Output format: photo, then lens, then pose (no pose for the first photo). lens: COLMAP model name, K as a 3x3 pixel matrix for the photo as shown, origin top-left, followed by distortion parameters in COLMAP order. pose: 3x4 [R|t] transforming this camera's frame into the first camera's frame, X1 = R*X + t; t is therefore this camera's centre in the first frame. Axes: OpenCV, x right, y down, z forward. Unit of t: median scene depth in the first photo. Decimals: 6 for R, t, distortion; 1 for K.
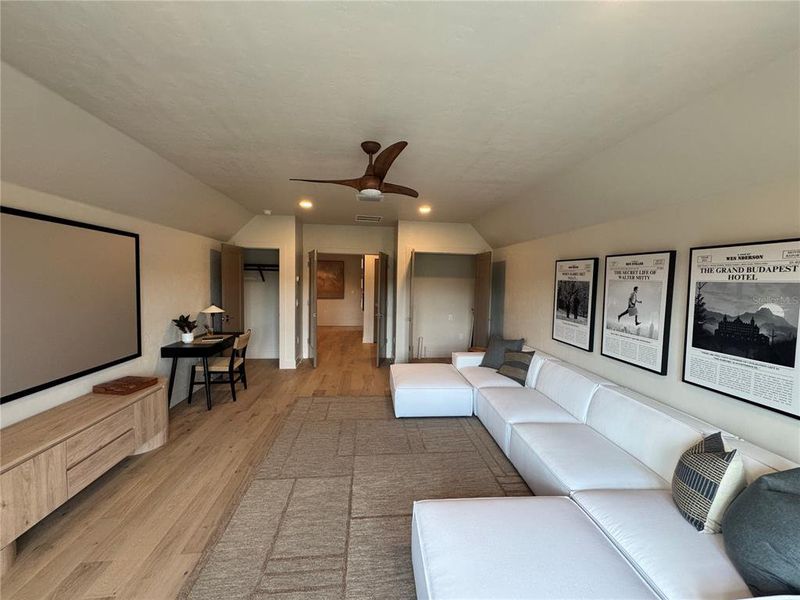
lens RADIAL K [[319.0, 0, 397.3], [0, 319.0, 296.0], [0, 0, 1]] dist [-0.001932, 0.000006]
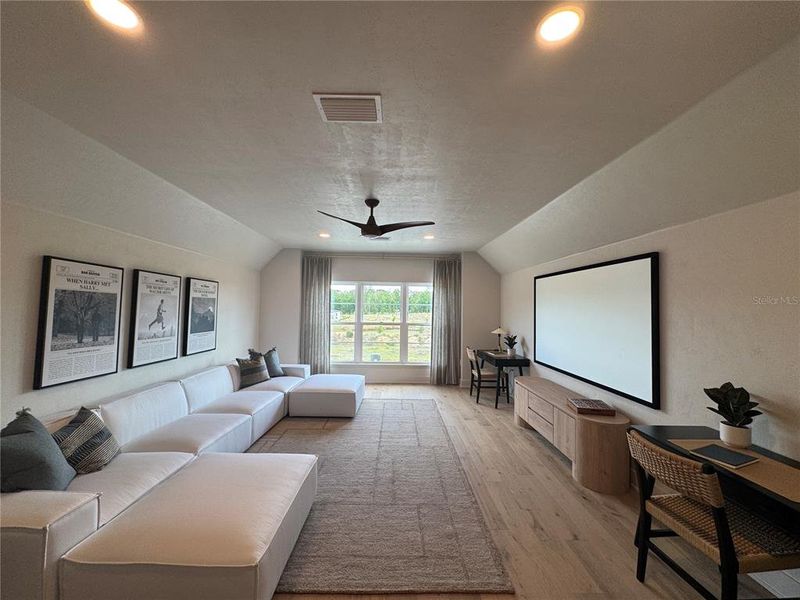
lens RADIAL K [[319.0, 0, 399.9], [0, 319.0, 297.2], [0, 0, 1]] dist [-0.001932, 0.000006]
pose [[-0.996224, -0.031661, 0.080836, -0.282473], [-0.030187, 0.999356, 0.019389, -0.086583], [-0.081398, 0.016876, -0.996539, 2.063253]]
